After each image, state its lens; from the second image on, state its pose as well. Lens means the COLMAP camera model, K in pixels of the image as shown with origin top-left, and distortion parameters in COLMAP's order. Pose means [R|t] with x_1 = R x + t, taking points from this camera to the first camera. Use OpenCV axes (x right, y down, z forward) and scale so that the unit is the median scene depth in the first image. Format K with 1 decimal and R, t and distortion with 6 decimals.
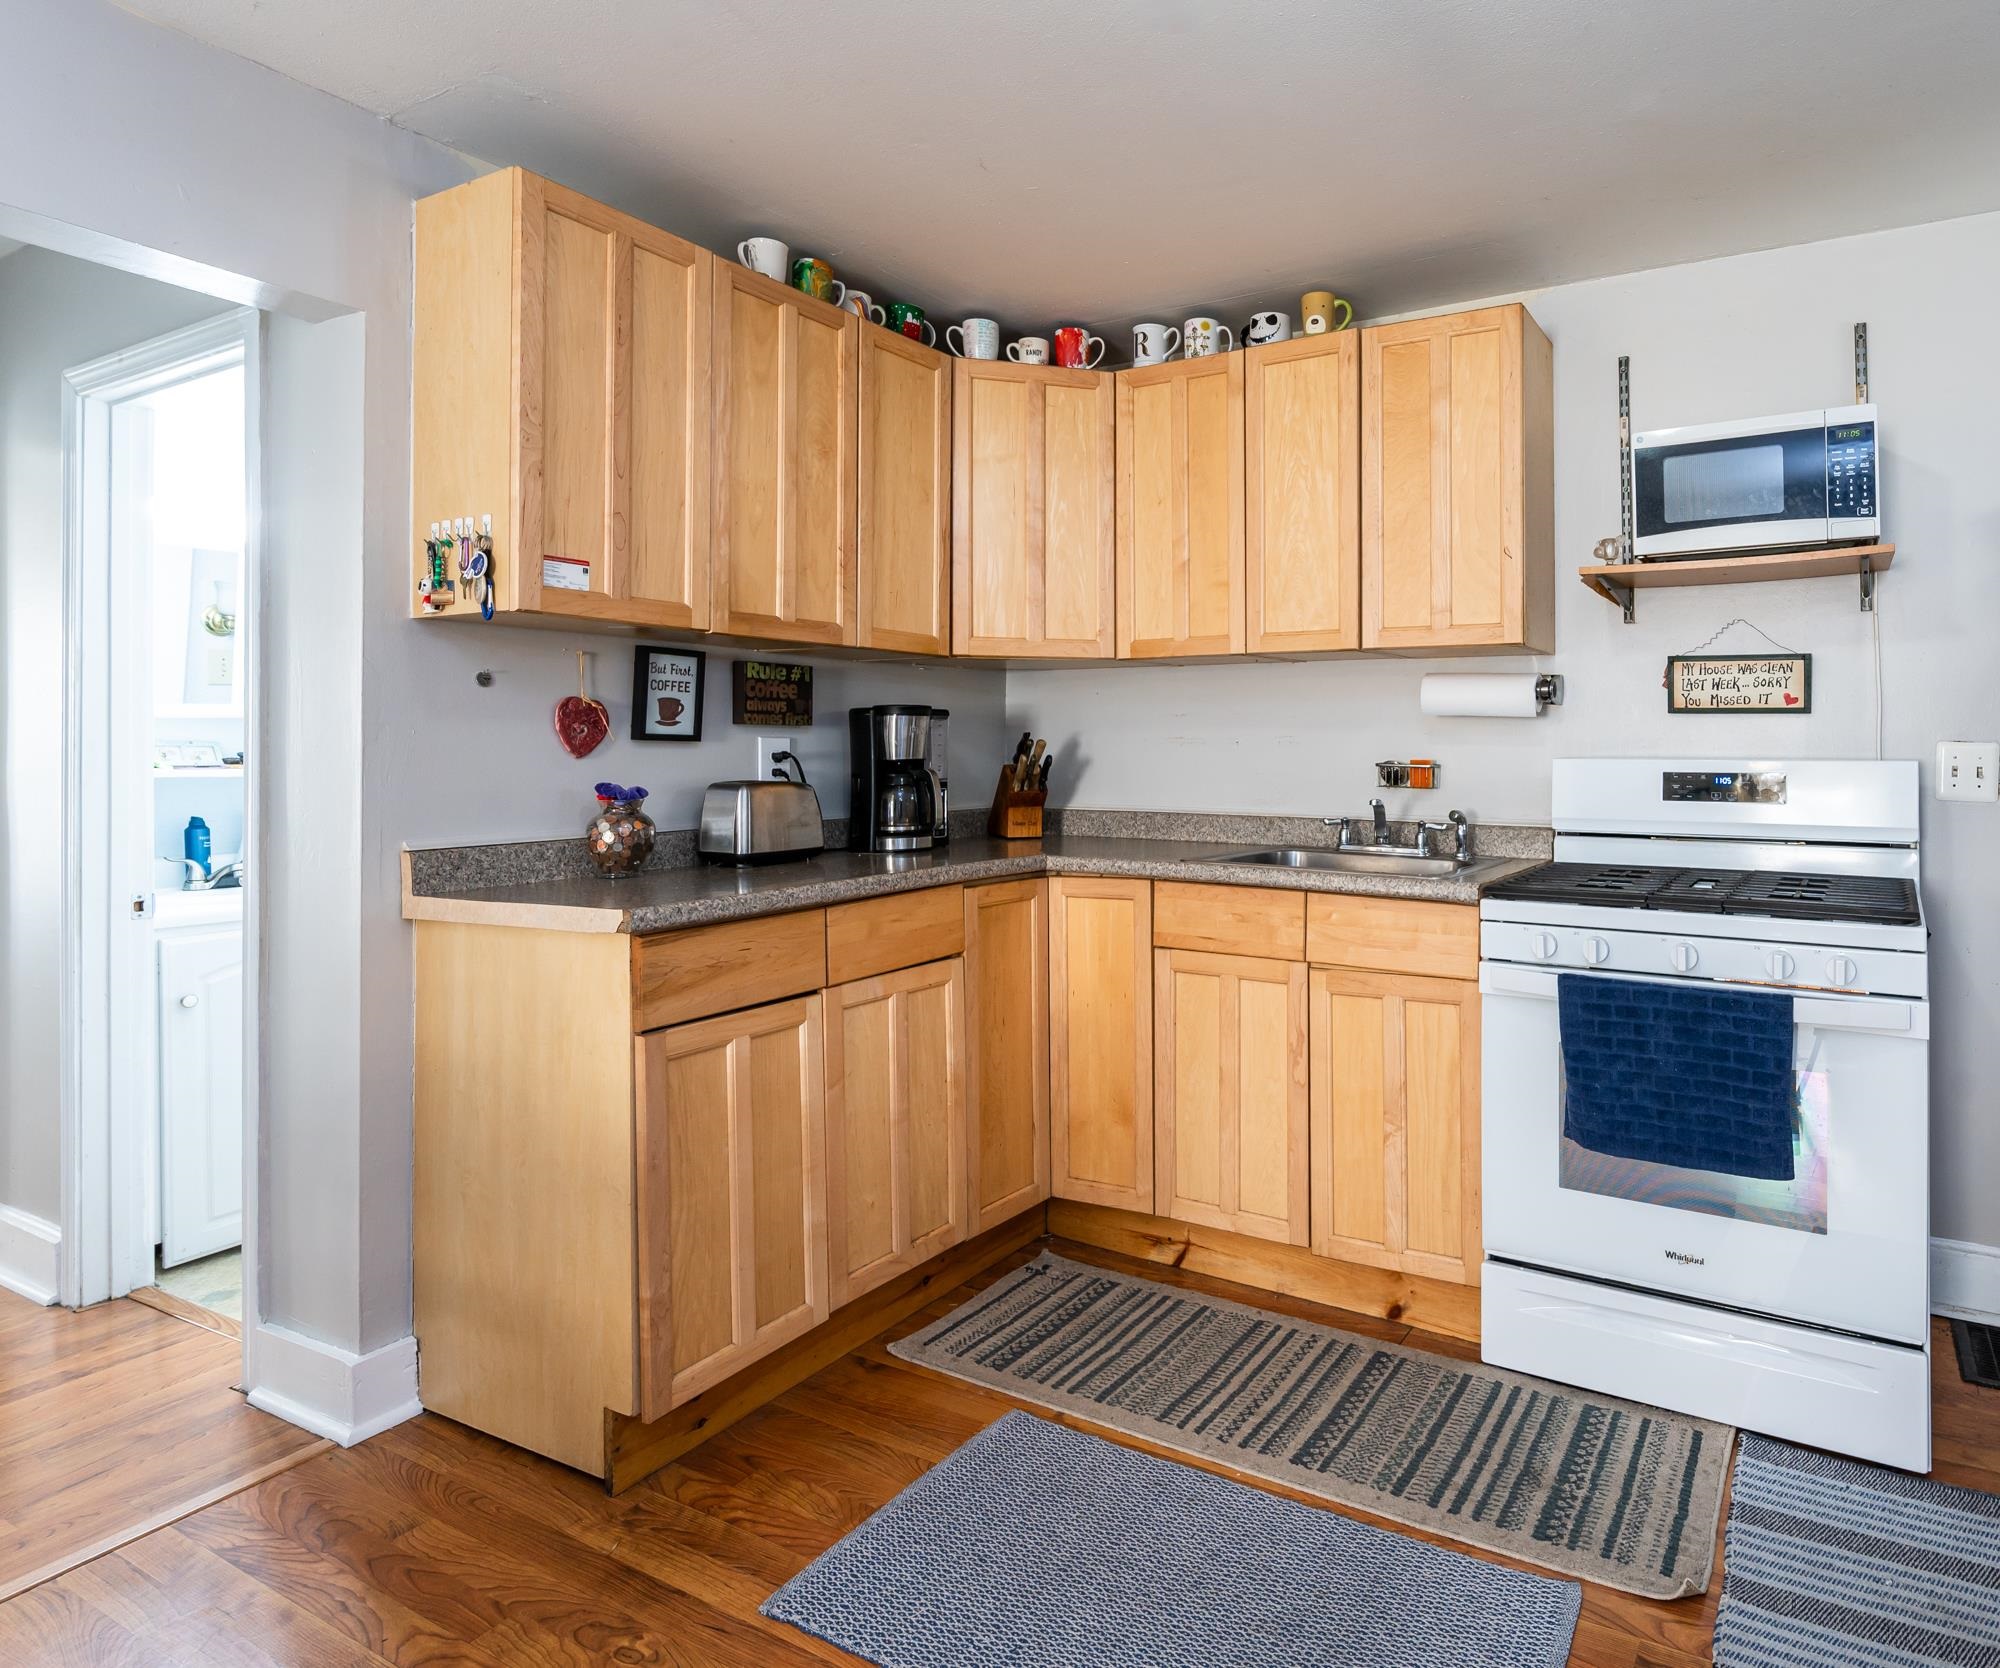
lens RADIAL K [[1110.2, 0, 1305.3], [0, 1110.2, 745.1], [0, 0, 1]] dist [0.003071, 0.001641]
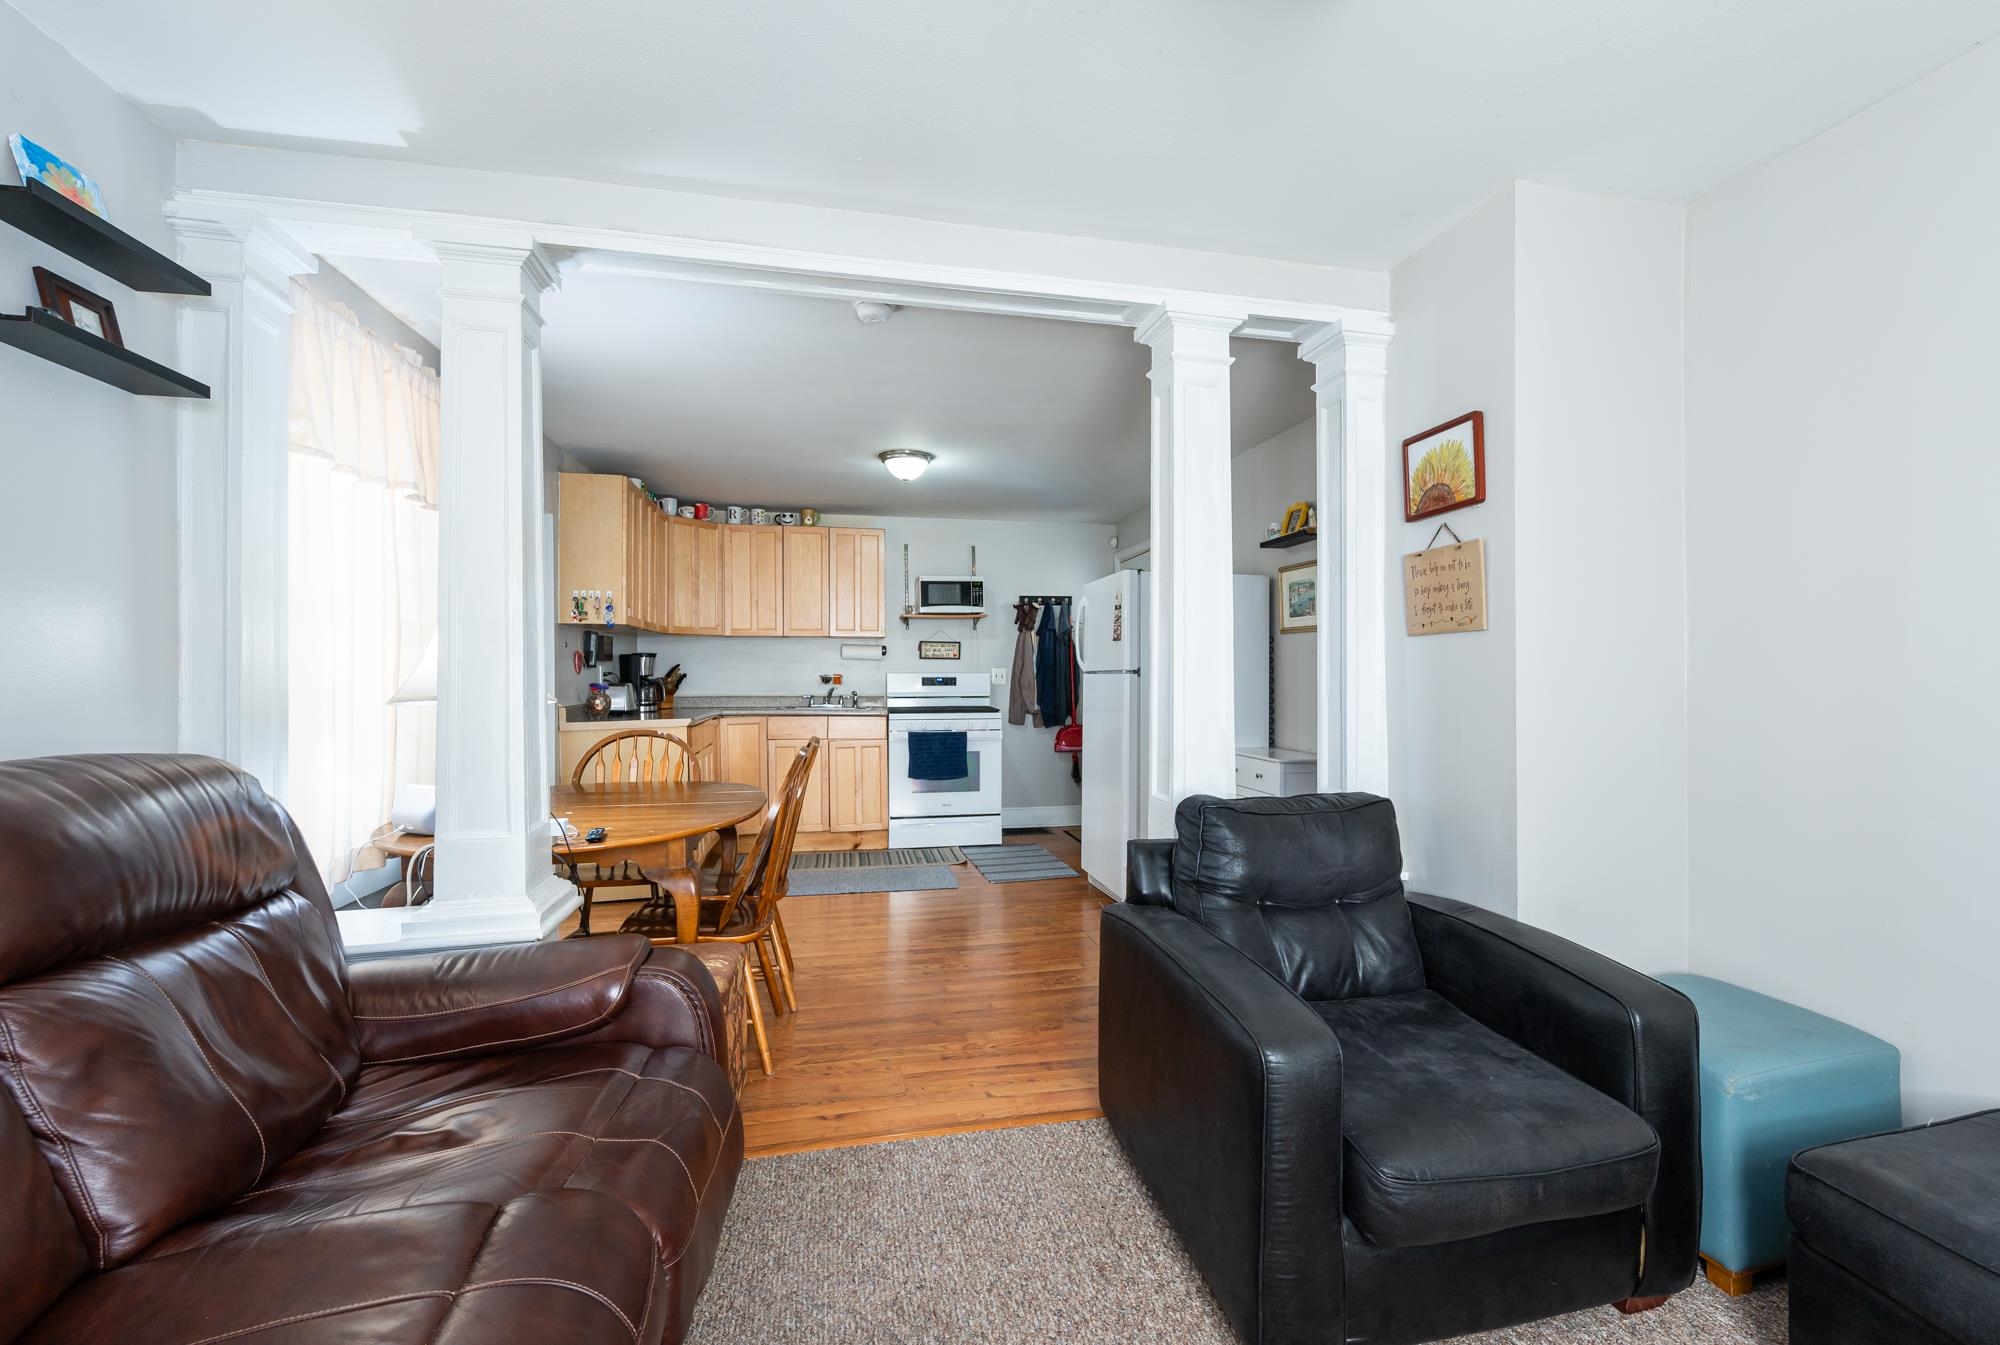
lens RADIAL K [[812.6, 0, 1003.8], [0, 812.6, 670.2], [0, 0, 1]] dist [0.000015, 0.000000]
pose [[0.795846, -0.001702, 0.605497, -0.909278], [0.002508, 0.999997, -0.000485, 0.006269], [-0.605494, 0.001904, 0.795848, -1.022692]]
